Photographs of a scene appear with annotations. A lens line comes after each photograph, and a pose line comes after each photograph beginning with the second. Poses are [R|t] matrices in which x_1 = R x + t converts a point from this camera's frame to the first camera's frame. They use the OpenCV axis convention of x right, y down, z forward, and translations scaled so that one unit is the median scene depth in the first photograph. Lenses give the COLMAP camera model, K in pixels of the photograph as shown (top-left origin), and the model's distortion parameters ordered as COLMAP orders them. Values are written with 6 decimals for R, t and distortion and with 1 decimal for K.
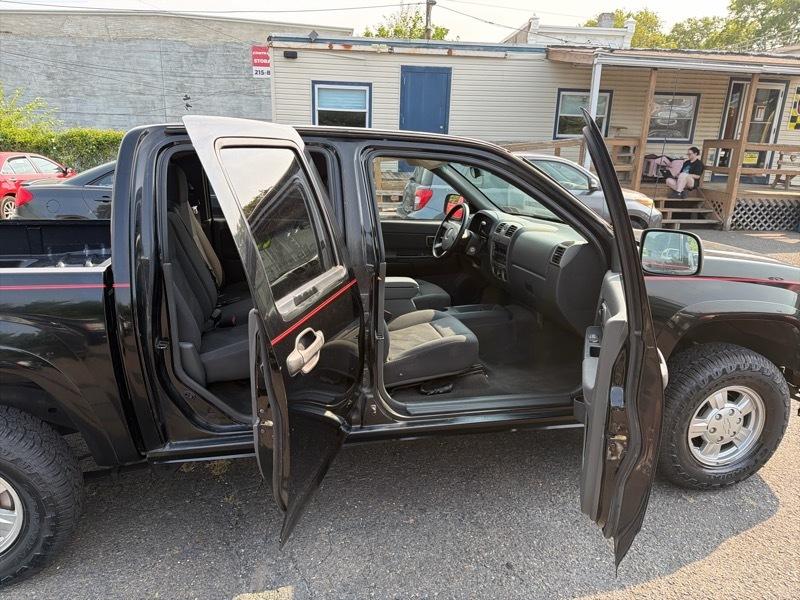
lens RADIAL K [[564.5, 0, 399.1], [0, 564.5, 304.9], [0, 0, 1]] dist [0.022795, -0.033884]
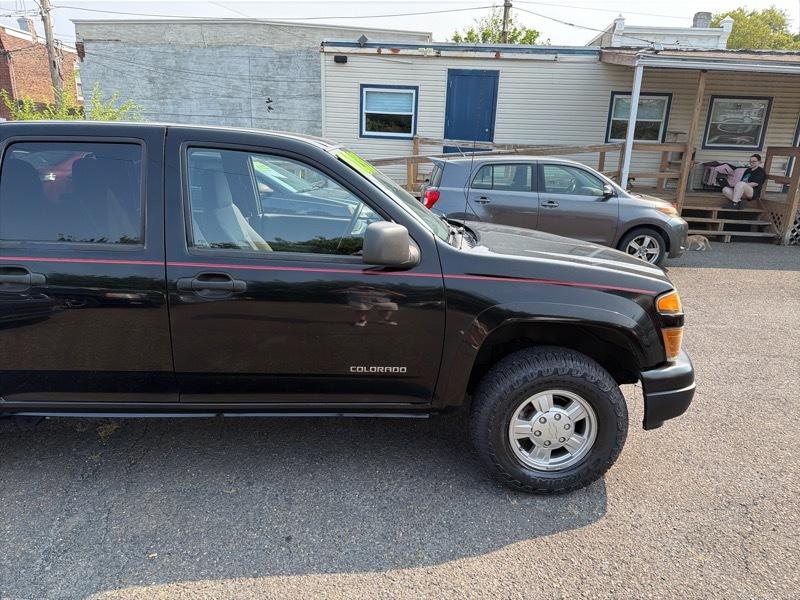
lens RADIAL K [[564.5, 0, 399.1], [0, 564.5, 304.9], [0, 0, 1]] dist [0.022795, -0.033884]
pose [[0.987181, 0.055830, -0.149523, 0.093572], [-0.056629, 0.998395, -0.001086, 0.002208], [0.149222, 0.009539, 0.988758, -0.004321]]
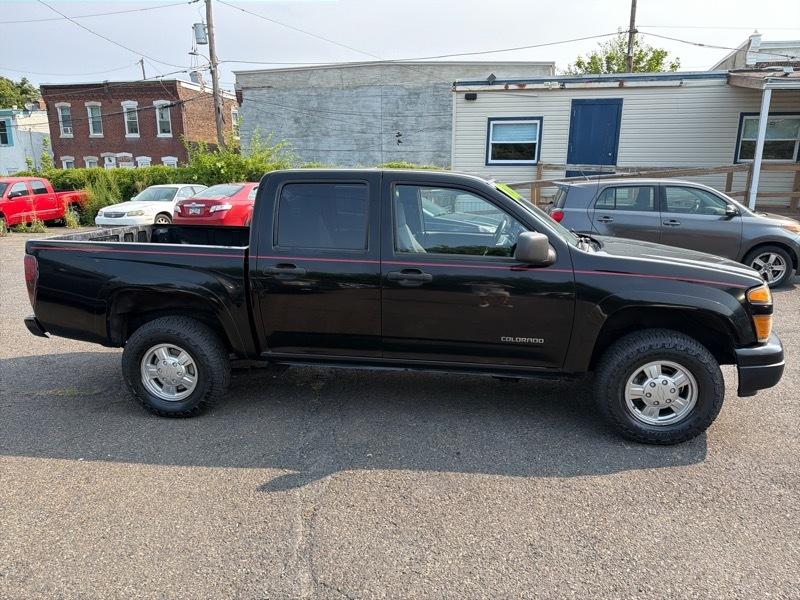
lens RADIAL K [[555.5, 0, 400.0], [0, 555.5, 300.0], [0, 0, 1]] dist [0.043875, -0.067217]
pose [[0.935166, 0.065633, -0.348077, 0.094645], [-0.083015, 0.995925, -0.035243, 0.020445], [0.344346, 0.061854, 0.936803, -0.082803]]
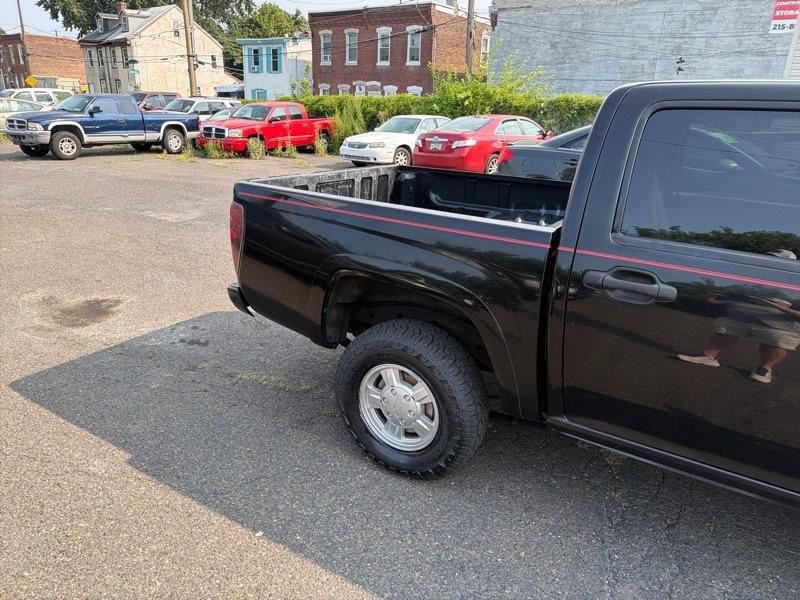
lens RADIAL K [[559.1, 0, 388.2], [0, 559.1, 300.9], [0, 0, 1]] dist [0.092636, -0.132131]
pose [[0.709446, 0.240637, -0.662405, -0.005494], [-0.209473, 0.969424, 0.127821, -0.001382], [0.672909, 0.048074, 0.738161, 0.010363]]
